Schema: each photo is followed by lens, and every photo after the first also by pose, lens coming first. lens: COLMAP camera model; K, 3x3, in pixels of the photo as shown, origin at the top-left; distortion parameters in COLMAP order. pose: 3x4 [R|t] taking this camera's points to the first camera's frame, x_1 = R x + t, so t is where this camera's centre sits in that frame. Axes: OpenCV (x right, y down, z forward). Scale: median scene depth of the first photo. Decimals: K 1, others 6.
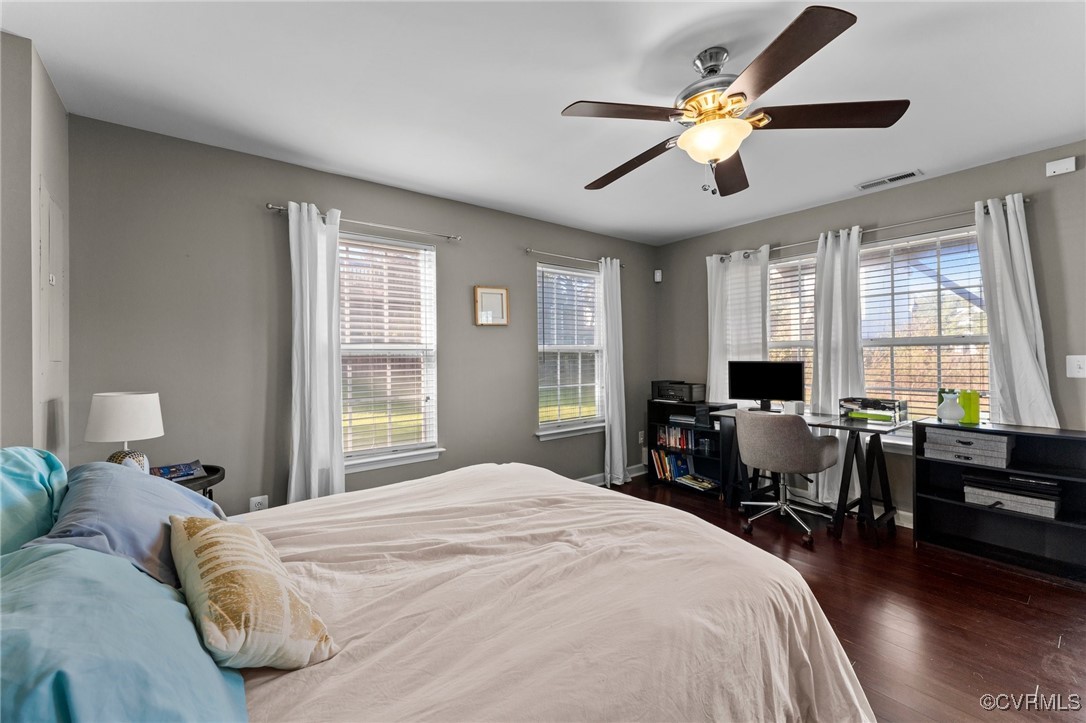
lens RADIAL K [[438.1, 0, 543.5], [0, 438.1, 351.3], [0, 0, 1]] dist [0.000576, 0.000090]
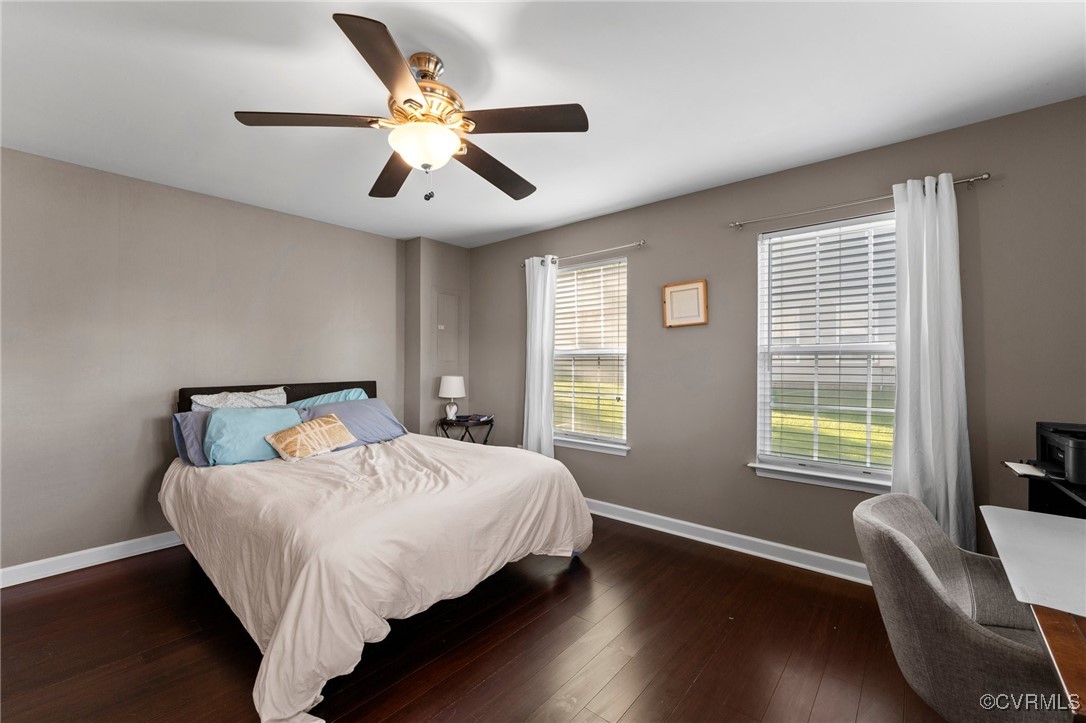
lens RADIAL K [[438.0, 0, 543.0], [0, 438.0, 361.5], [0, 0, 1]] dist [0.000278, 0.000147]
pose [[0.213009, 0.001045, -0.977050, 0.721427], [-0.002458, 0.999997, 0.000533, 0.014351], [0.977047, 0.002288, 0.213010, 0.550540]]
